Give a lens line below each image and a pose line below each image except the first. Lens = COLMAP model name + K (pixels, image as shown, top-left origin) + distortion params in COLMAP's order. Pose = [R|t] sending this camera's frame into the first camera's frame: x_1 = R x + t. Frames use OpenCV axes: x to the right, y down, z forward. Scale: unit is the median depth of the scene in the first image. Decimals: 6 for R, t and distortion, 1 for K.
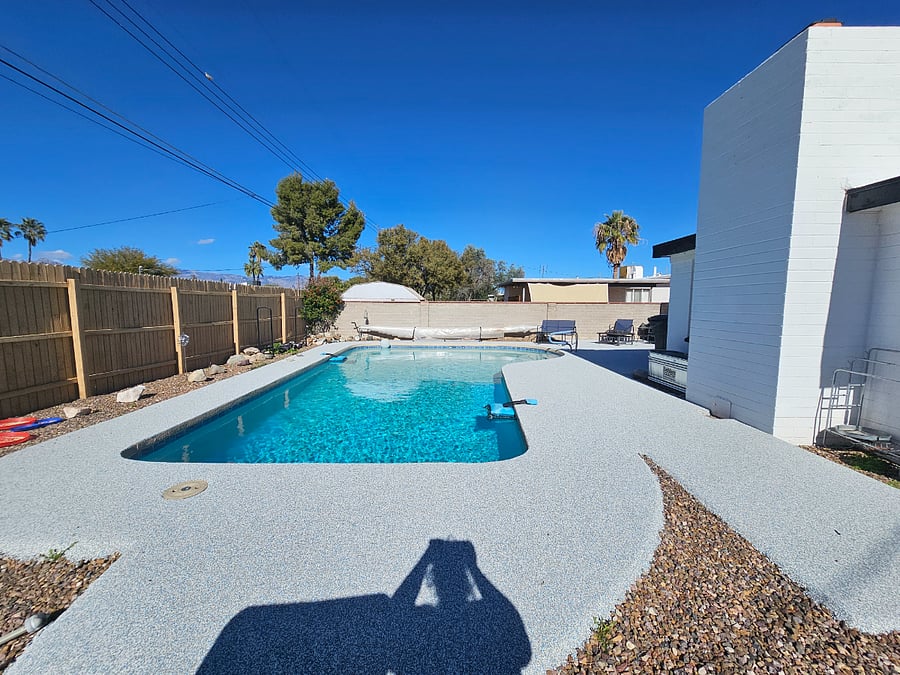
lens RADIAL K [[371.7, 0, 448.8], [0, 371.7, 337.7], [0, 0, 1]] dist [-0.009465, -0.000101]
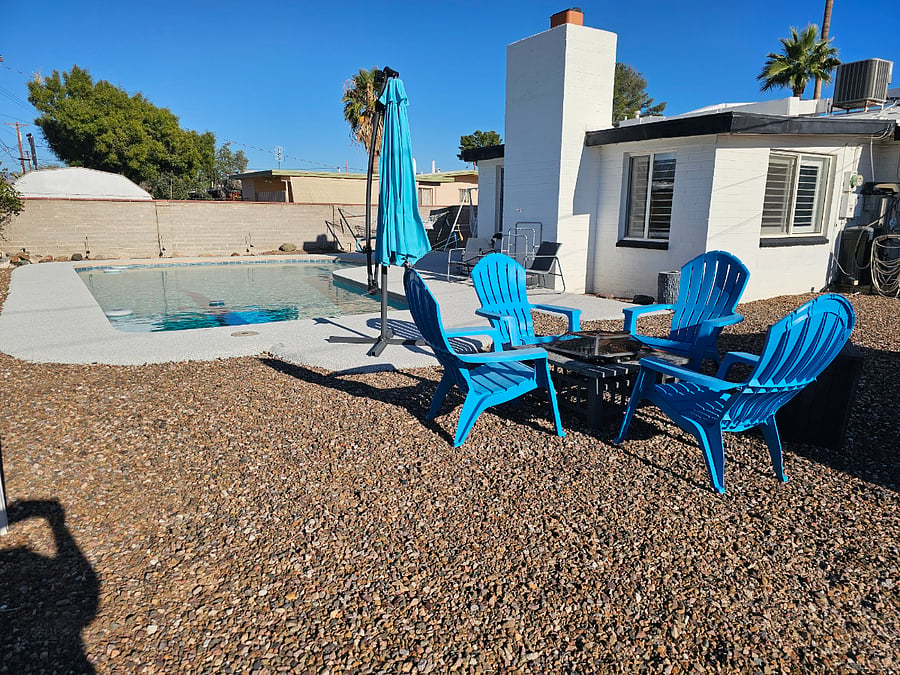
lens RADIAL K [[601.1, 0, 449.9], [0, 601.1, 337.7], [0, 0, 1]] dist [0.008218, -0.017397]
pose [[0.847648, -0.099310, 0.521182, -0.212851], [0.036562, 0.990924, 0.129353, 0.031210], [-0.529298, -0.090590, 0.843586, -0.239071]]
